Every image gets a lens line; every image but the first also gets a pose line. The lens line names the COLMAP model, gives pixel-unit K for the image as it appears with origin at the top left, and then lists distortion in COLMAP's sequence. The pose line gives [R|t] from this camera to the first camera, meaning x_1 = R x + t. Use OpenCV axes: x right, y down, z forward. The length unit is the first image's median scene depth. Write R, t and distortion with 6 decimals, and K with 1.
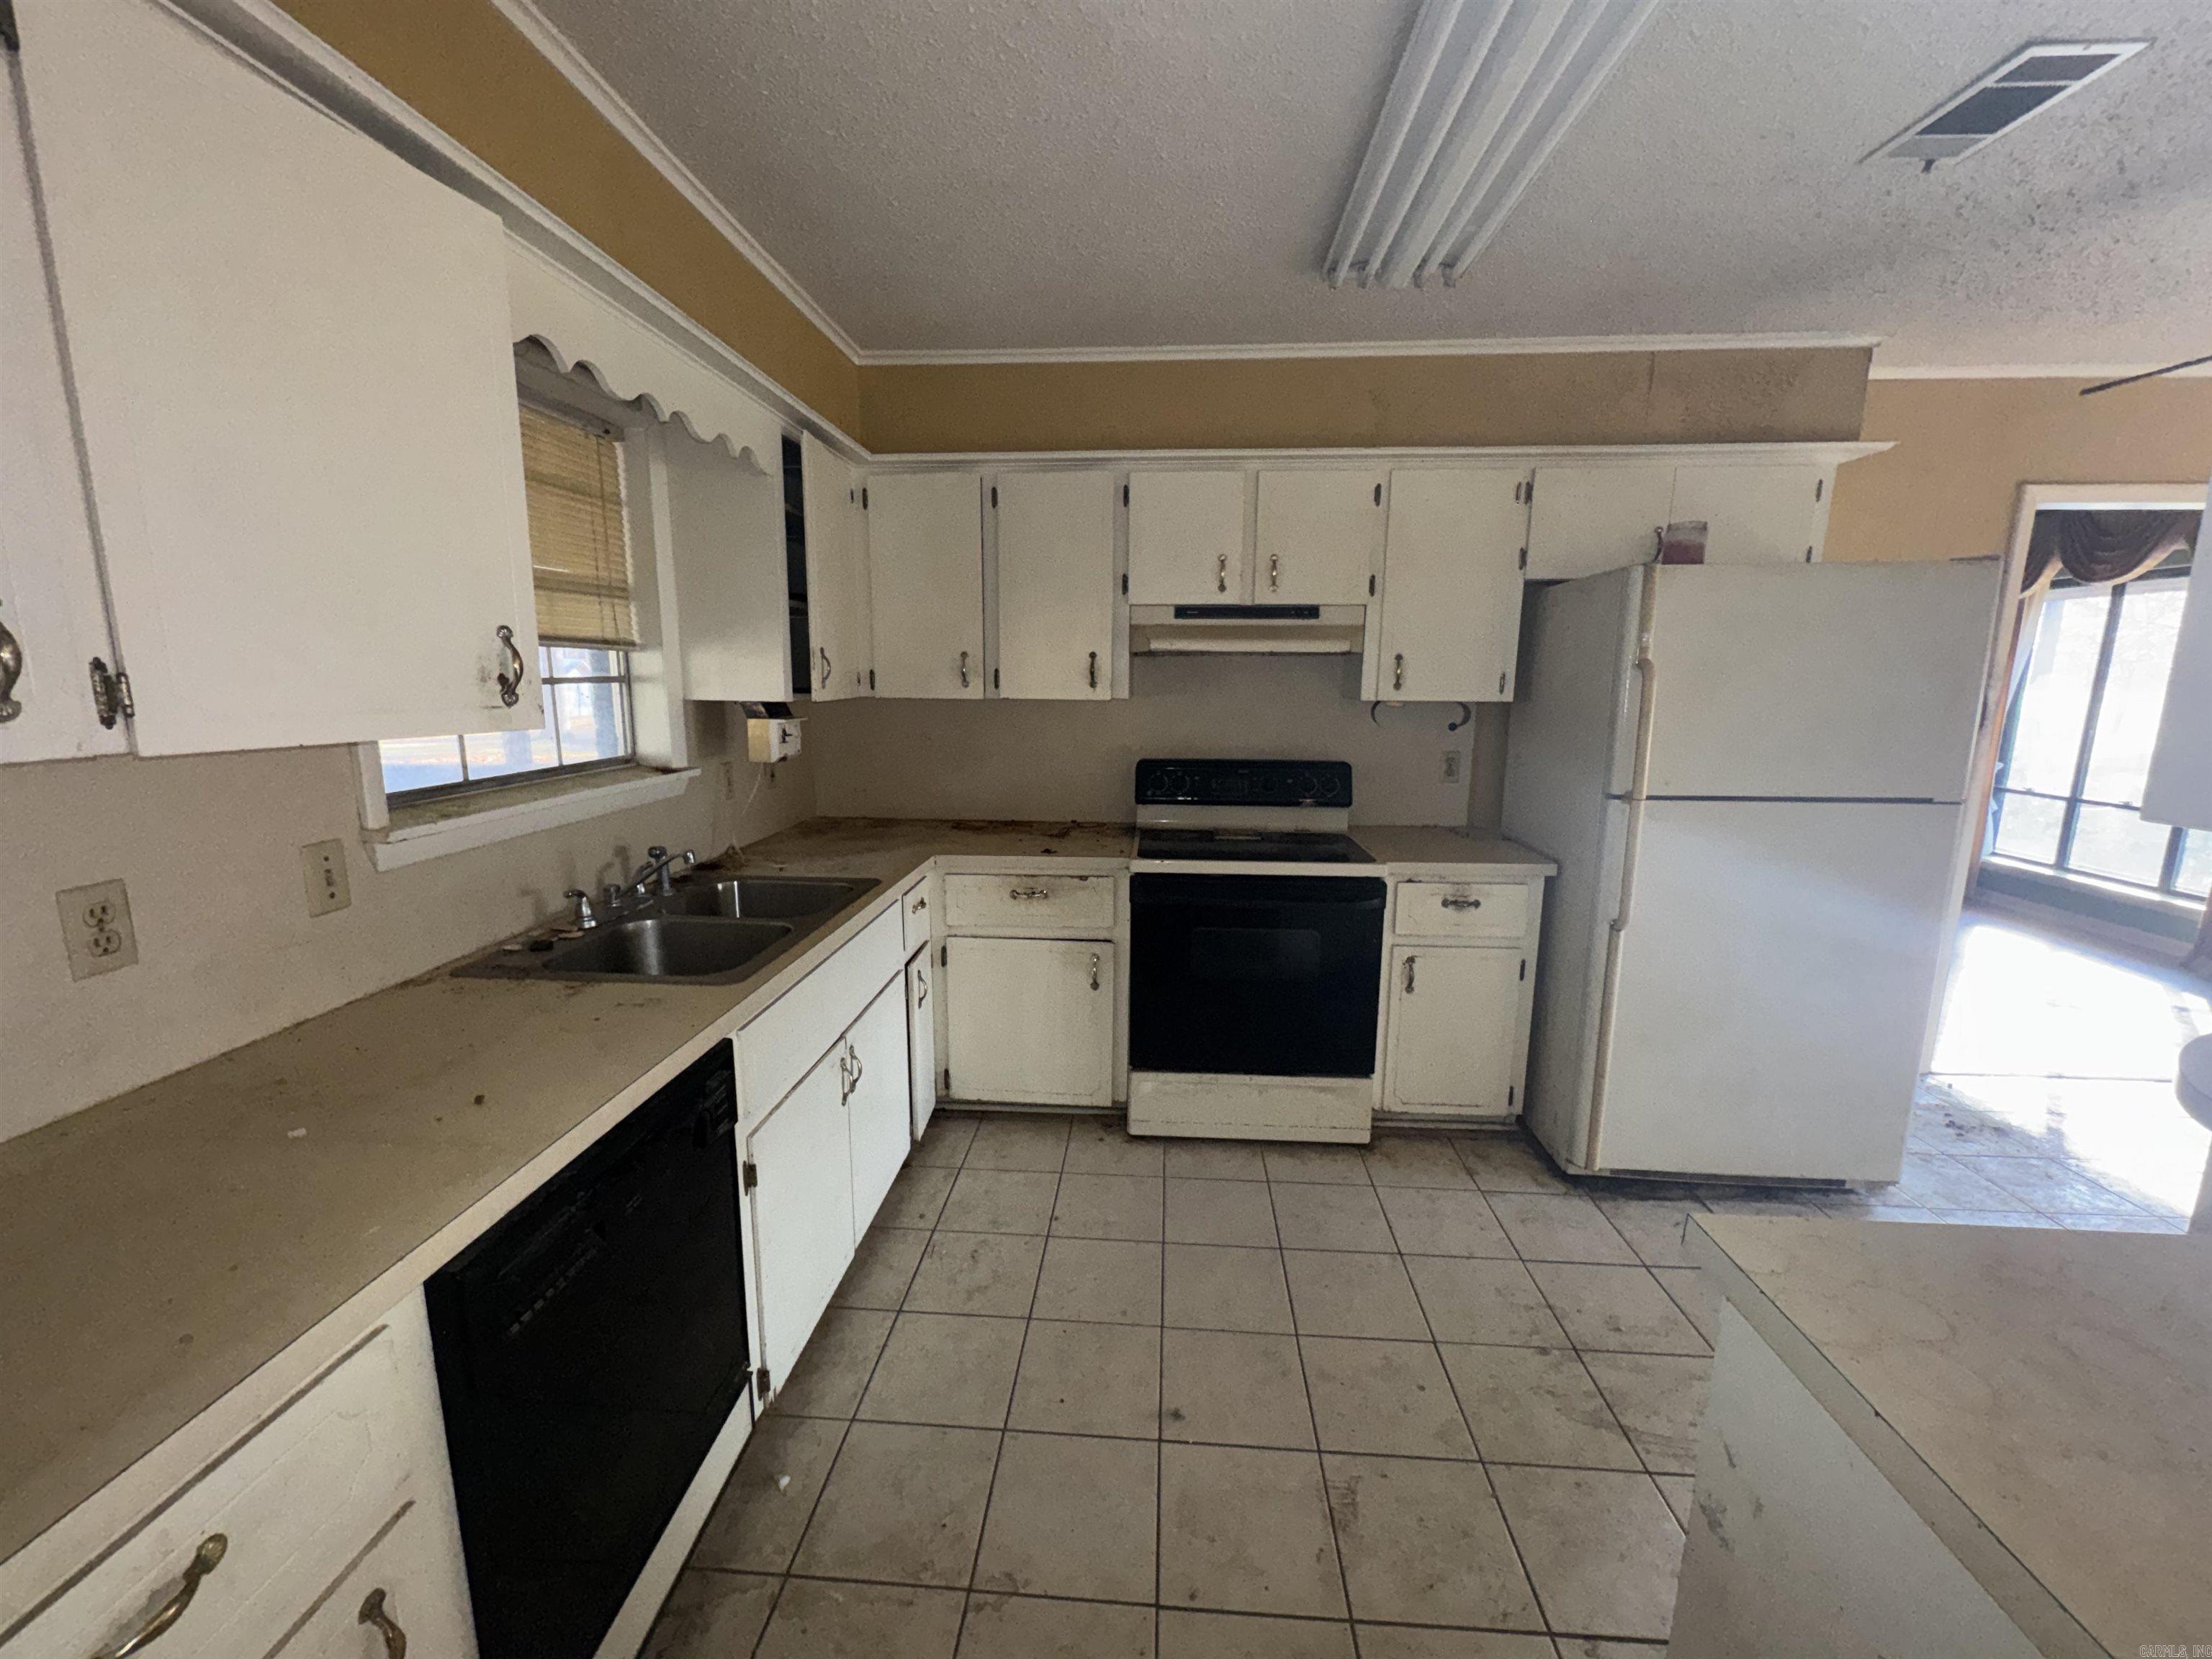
lens RADIAL K [[880.8, 0, 1107.8], [0, 880.8, 825.1], [0, 0, 1]] dist [-0.001906, -0.000262]
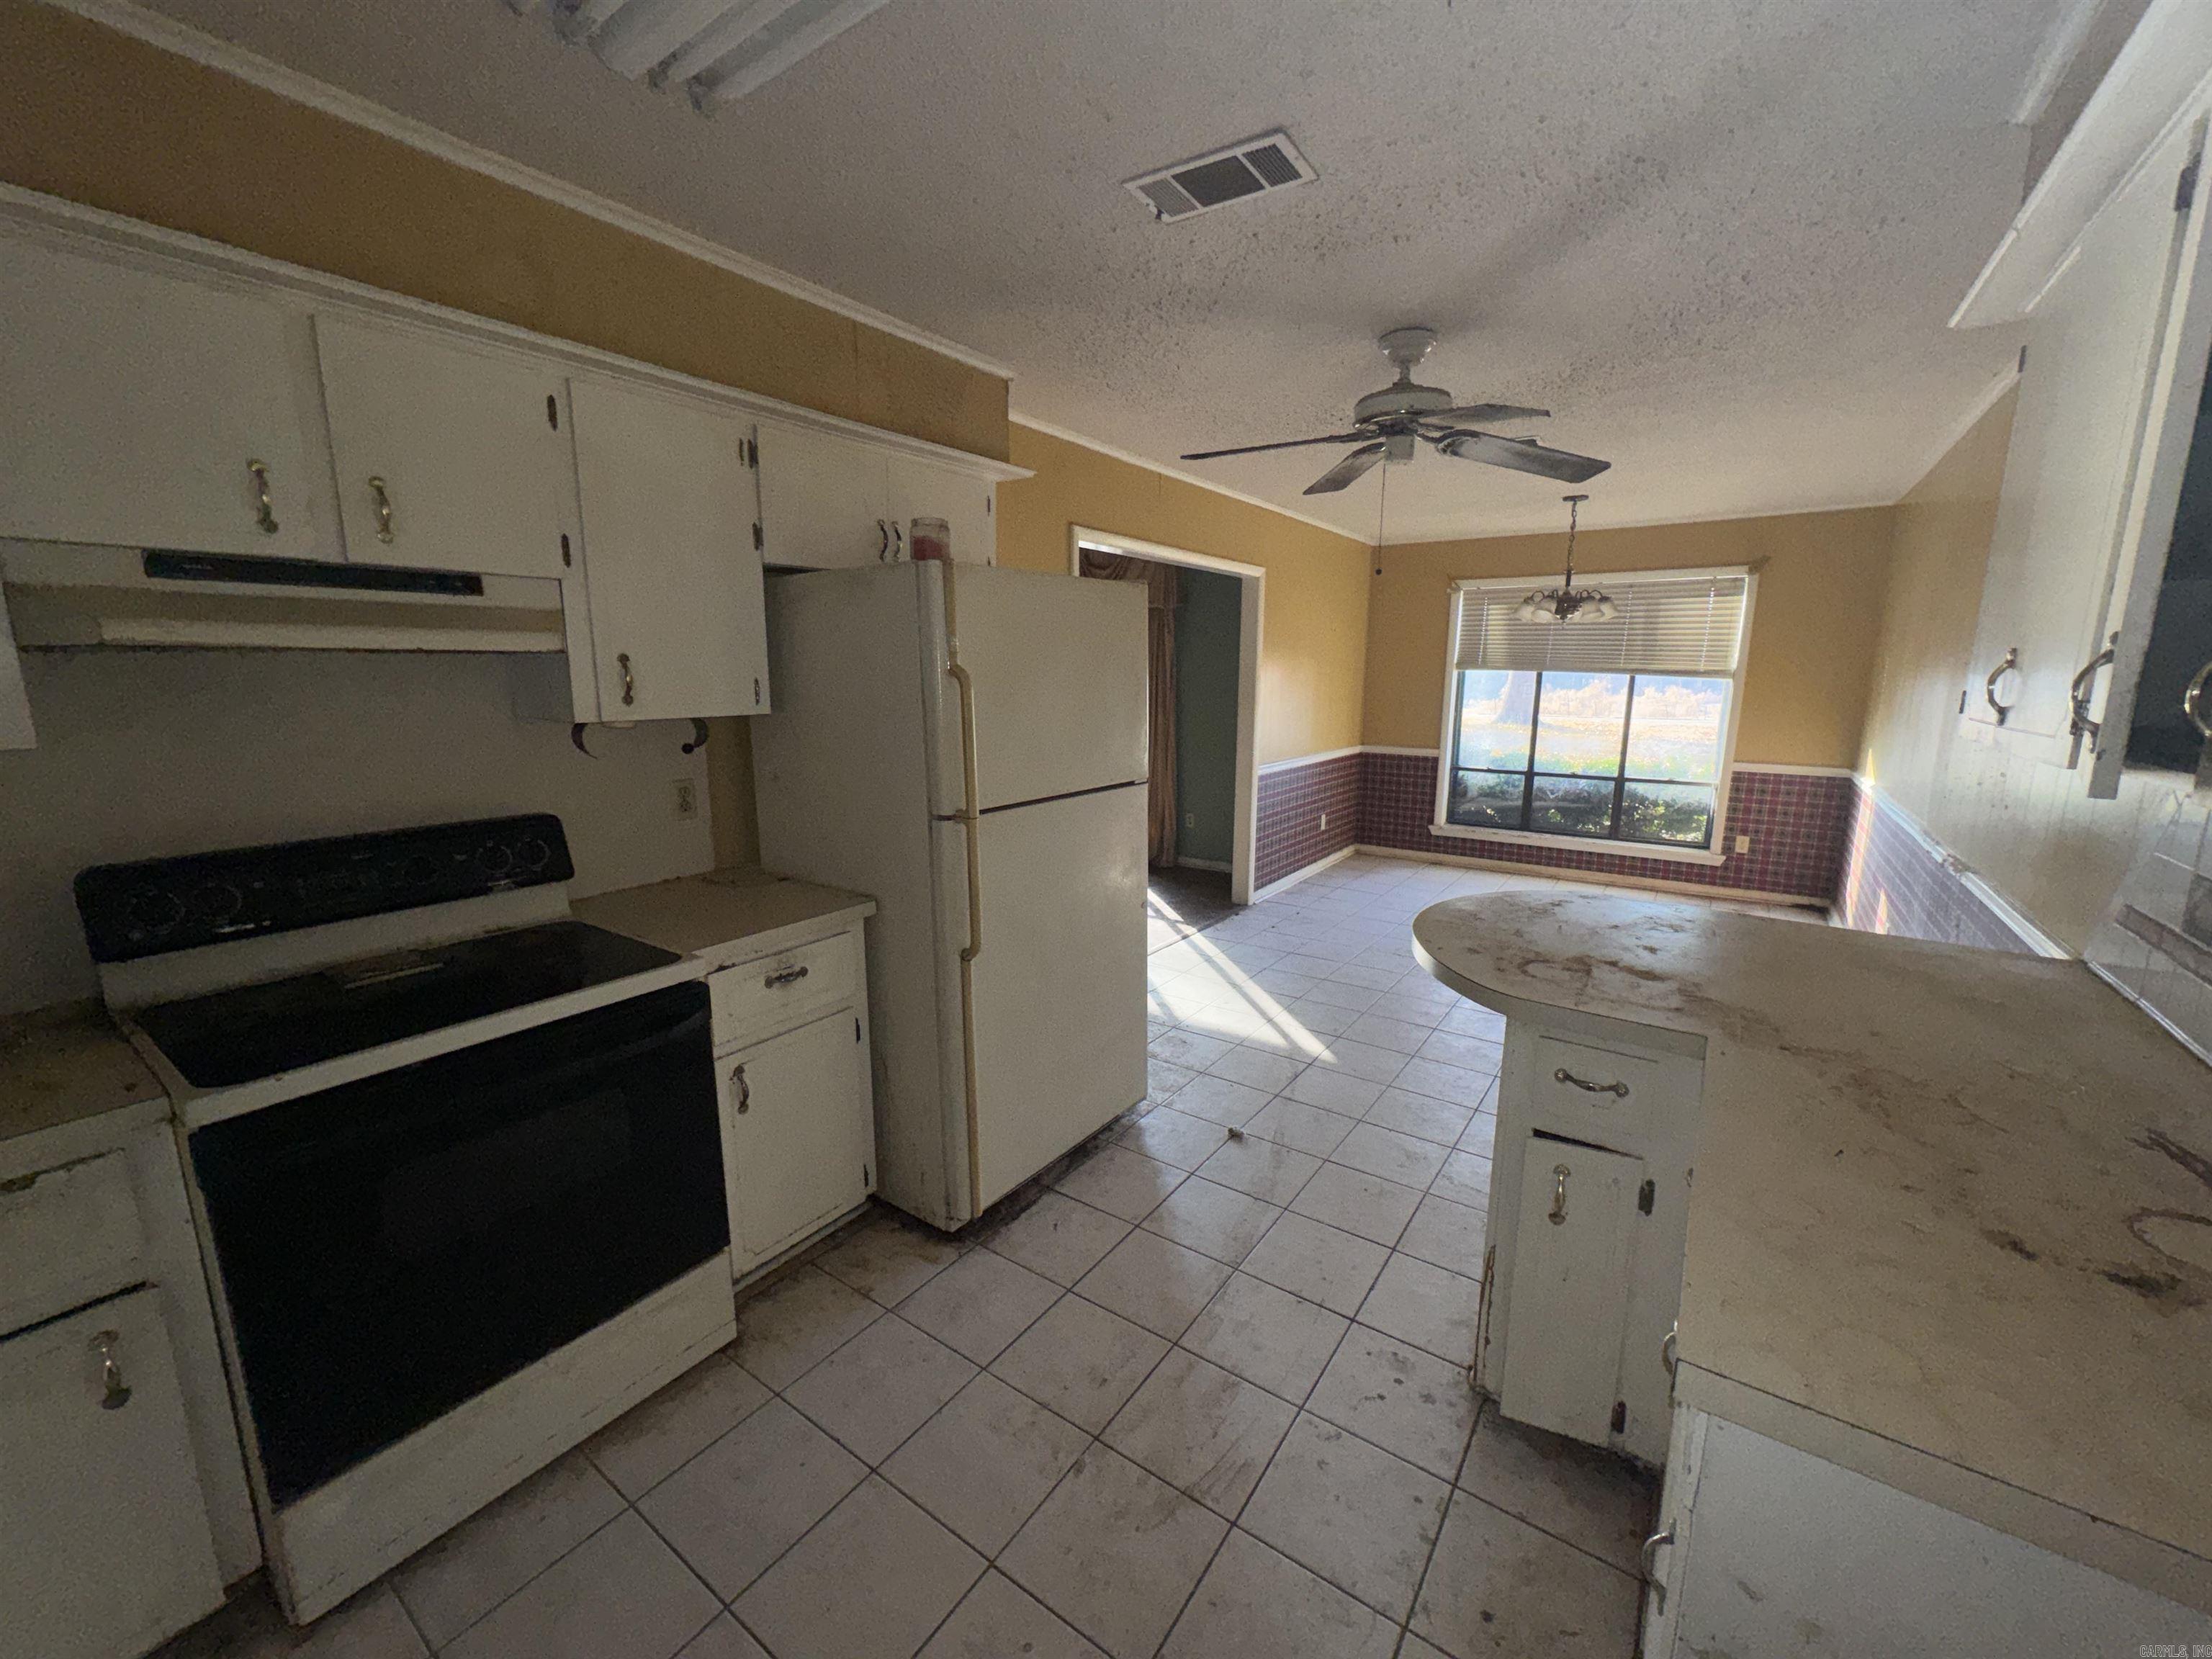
lens RADIAL K [[880.8, 0, 1108.2], [0, 880.8, 831.6], [0, 0, 1]] dist [-0.001906, -0.000262]
pose [[0.518320, -0.161222, 0.839852, -0.083217], [0.143763, 0.984519, 0.100269, -0.073103], [-0.843017, 0.068768, 0.533473, 0.324671]]
